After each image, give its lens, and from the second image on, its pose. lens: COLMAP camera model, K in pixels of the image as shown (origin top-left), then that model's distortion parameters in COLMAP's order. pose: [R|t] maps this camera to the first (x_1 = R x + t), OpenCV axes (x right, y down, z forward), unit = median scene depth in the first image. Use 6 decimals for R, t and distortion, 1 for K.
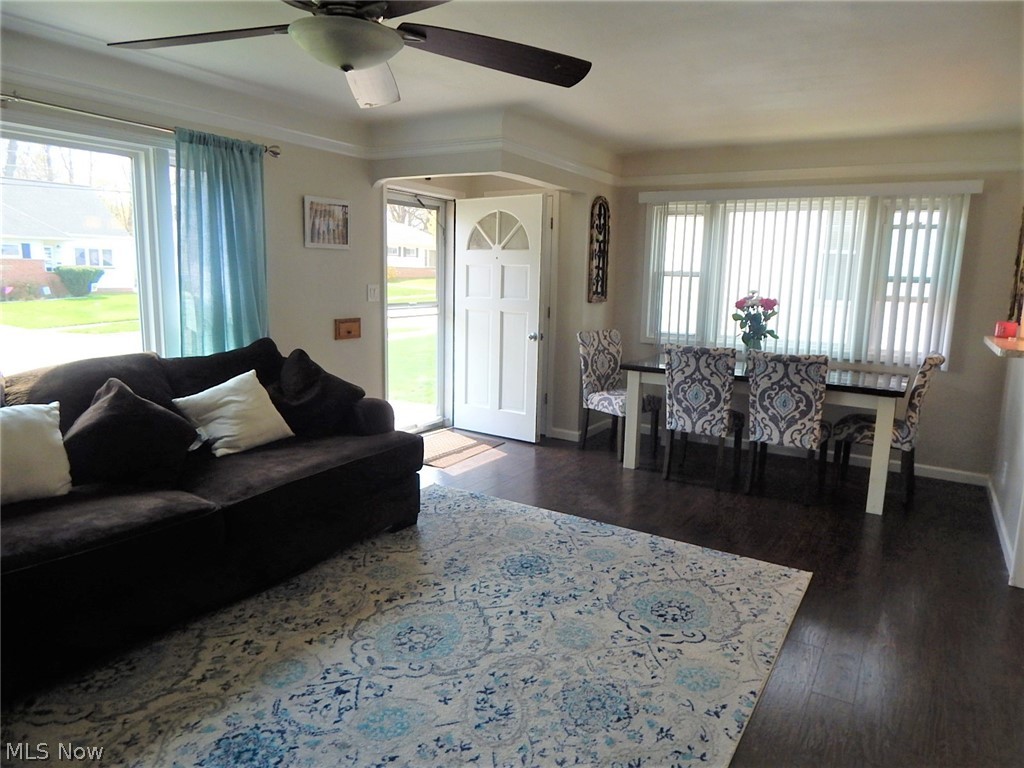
lens RADIAL K [[670.0, 0, 517.5], [0, 670.0, 378.2], [0, 0, 1]] dist [0.008765, -0.008307]
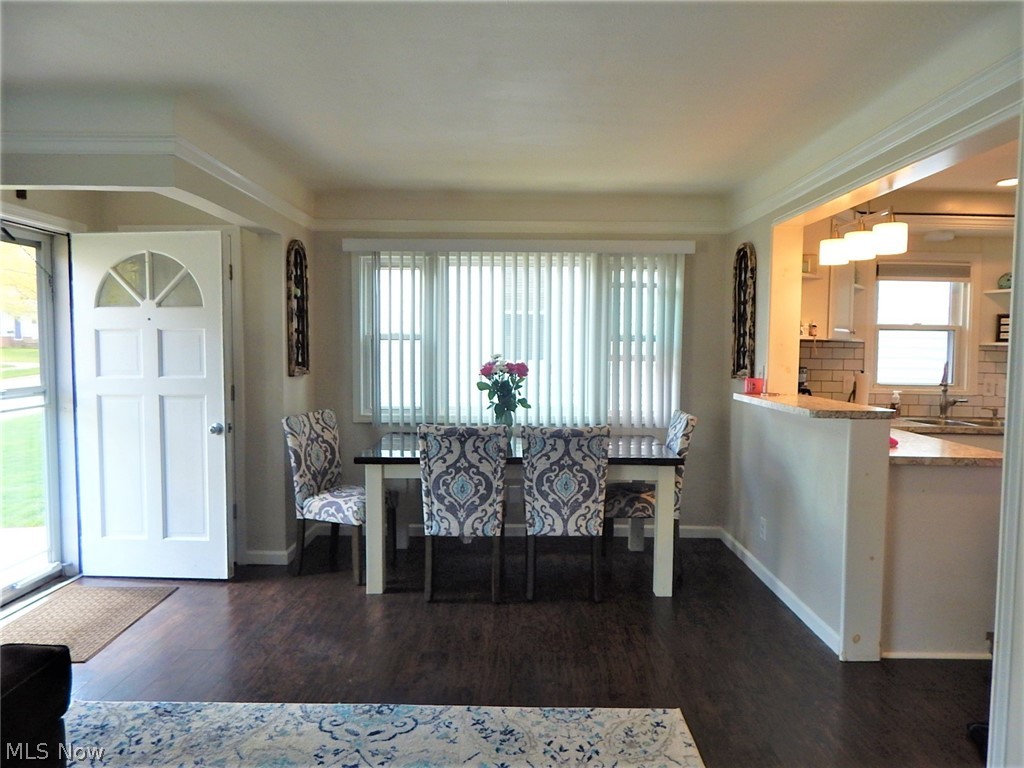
lens RADIAL K [[670.0, 0, 515.3], [0, 670.0, 379.1], [0, 0, 1]] dist [0.008765, -0.008307]
pose [[0.855646, -0.051857, 0.514958, -0.076574], [0.097501, 0.993304, -0.061980, -0.044218], [-0.508295, 0.103241, 0.854972, 0.257589]]
